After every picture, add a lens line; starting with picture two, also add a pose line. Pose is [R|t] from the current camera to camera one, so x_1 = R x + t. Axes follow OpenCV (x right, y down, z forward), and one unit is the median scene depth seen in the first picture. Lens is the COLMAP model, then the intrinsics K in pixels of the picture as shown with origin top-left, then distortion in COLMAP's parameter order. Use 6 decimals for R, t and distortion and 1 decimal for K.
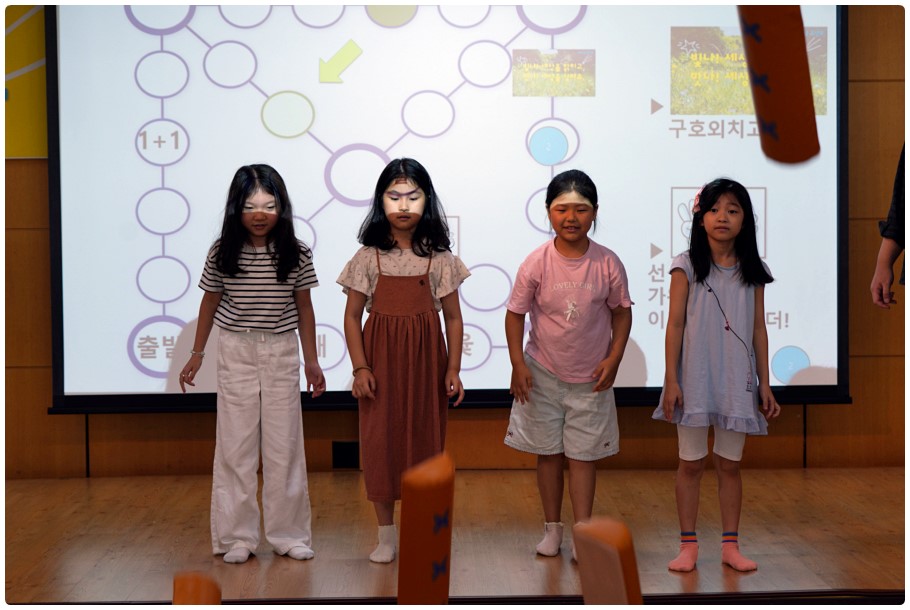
lens RADIAL K [[1817.5, 0, 457.8], [0, 1817.5, 301.4], [0, 0, 1]] dist [0.030843, 0.000000]
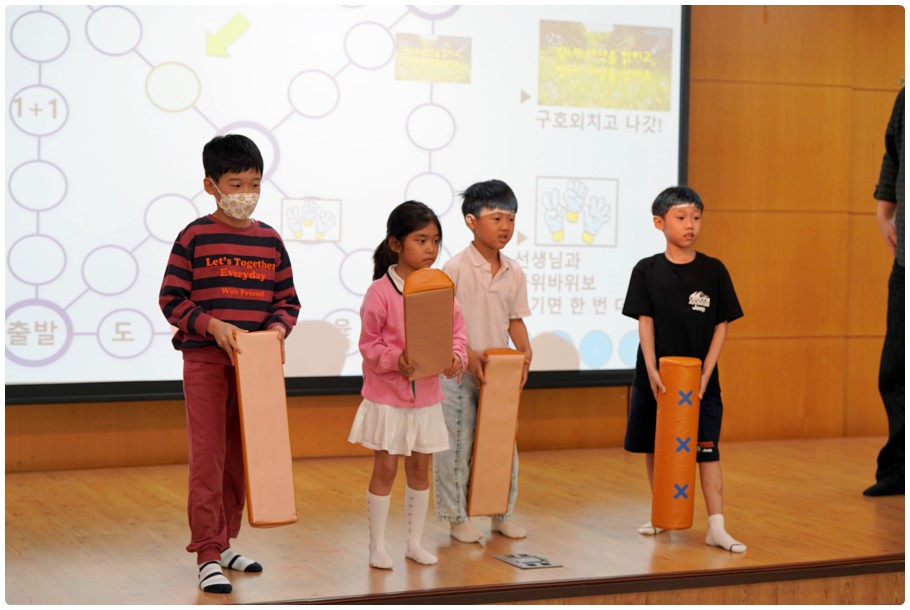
lens RADIAL K [[1883.2, 0, 449.0], [0, 1883.2, 309.2], [0, 0, 1]] dist [0.089697, 0.000000]
pose [[0.924167, 0.002523, 0.381980, -0.335021], [-0.008366, 0.999872, 0.013636, -0.001789], [-0.381896, -0.015797, 0.924070, 0.035007]]
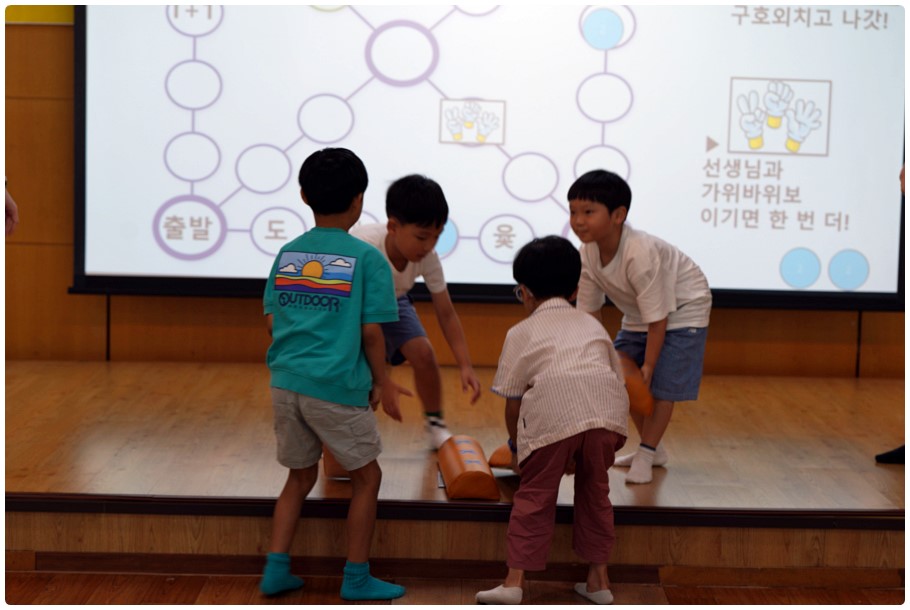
lens RADIAL K [[1817.5, 0, 454.0], [0, 1817.5, 295.3], [0, 0, 1]] dist [0.030843, 0.000000]
pose [[0.999335, 0.034872, -0.010608, -0.012493], [-0.034244, 0.997925, 0.054520, 0.003686], [0.012487, -0.054121, 0.998456, 0.048150]]
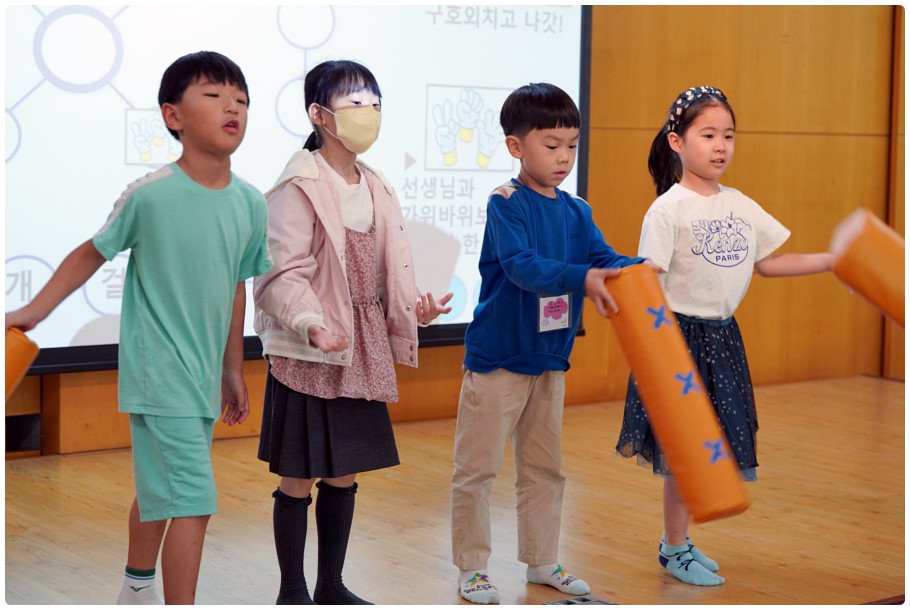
lens RADIAL K [[1817.5, 0, 455.0], [0, 1817.5, 303.6], [0, 0, 1]] dist [0.030843, 0.000000]
pose [[0.806915, -0.030322, 0.589889, -0.363279], [-0.005007, 0.998294, 0.058164, -0.011288], [-0.590646, -0.049887, 0.805387, 0.322854]]
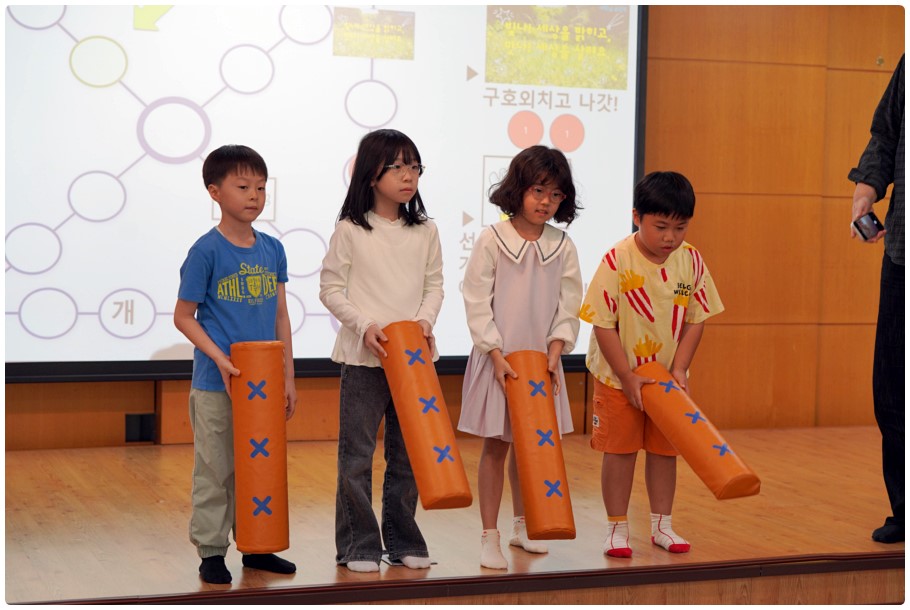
lens RADIAL K [[1817.5, 0, 447.2], [0, 1817.5, 300.6], [0, 0, 1]] dist [0.030843, 0.000000]
pose [[0.944626, 0.009803, 0.328002, -0.227989], [-0.016871, 0.999683, 0.018709, -0.001513], [-0.327715, -0.023207, 0.944492, 0.063754]]
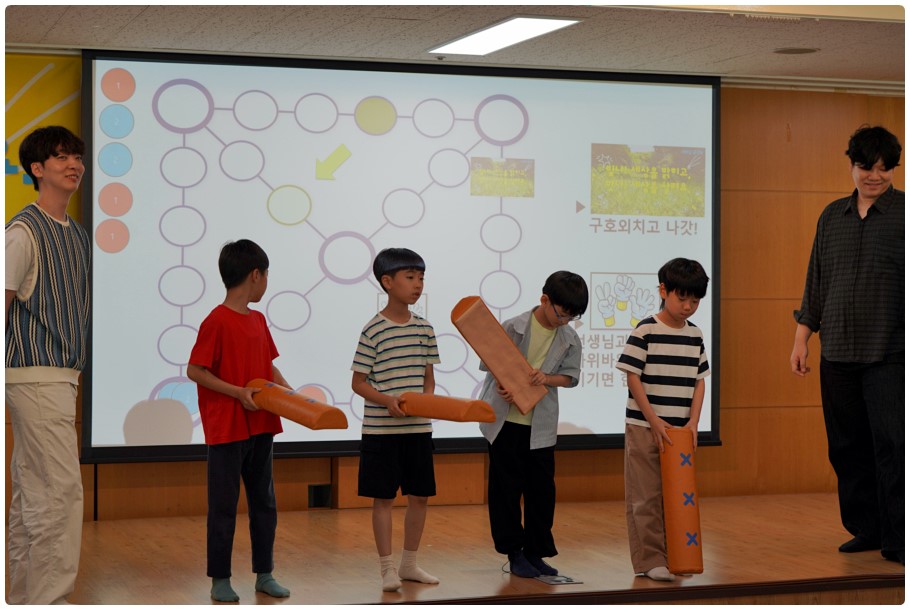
lens RADIAL K [[1817.5, 0, 455.9], [0, 1817.5, 305.5], [0, 0, 1]] dist [0.030843, 0.000000]
pose [[0.951583, 0.011208, 0.307188, -0.350058], [-0.000042, 0.999340, -0.036333, 0.004740], [-0.307393, 0.034561, 0.950955, -0.146951]]
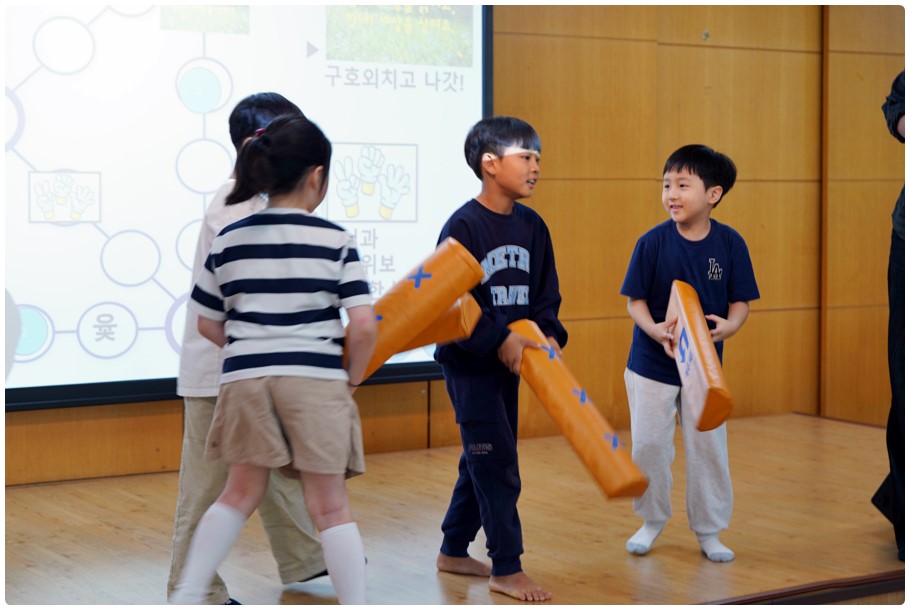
lens RADIAL K [[1817.5, 0, 438.0], [0, 1817.5, 299.1], [0, 0, 1]] dist [0.030843, 0.000000]
pose [[0.850049, -0.024867, 0.526116, -0.304777], [0.013611, 0.999588, 0.025256, -0.007920], [-0.526527, -0.014308, 0.850038, 0.218367]]
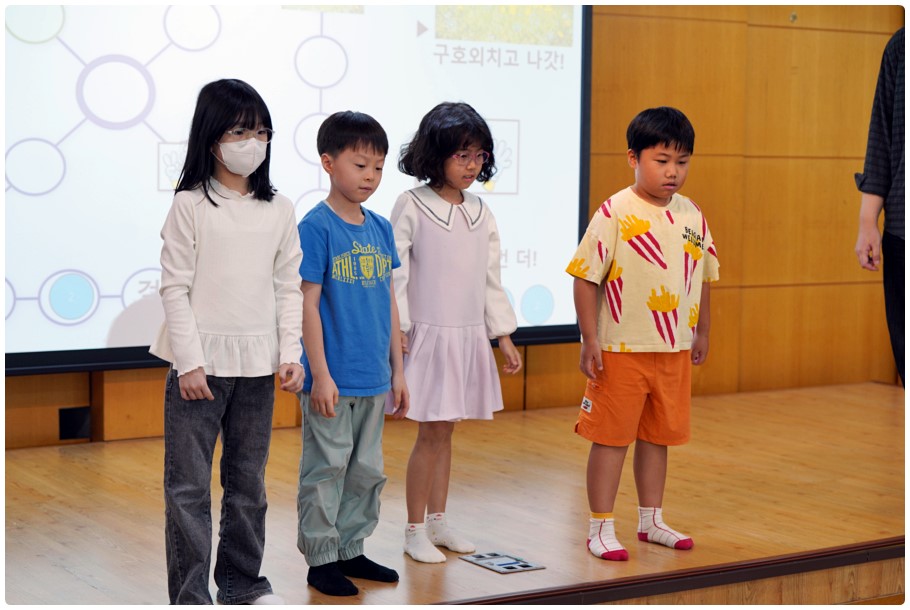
lens RADIAL K [[1817.5, 0, 452.8], [0, 1817.5, 308.7], [0, 0, 1]] dist [0.030843, 0.000000]
pose [[0.861733, -0.024836, 0.506753, -0.349080], [0.001582, 0.998928, 0.046268, -0.007927], [-0.507359, -0.039069, 0.860849, 0.190970]]
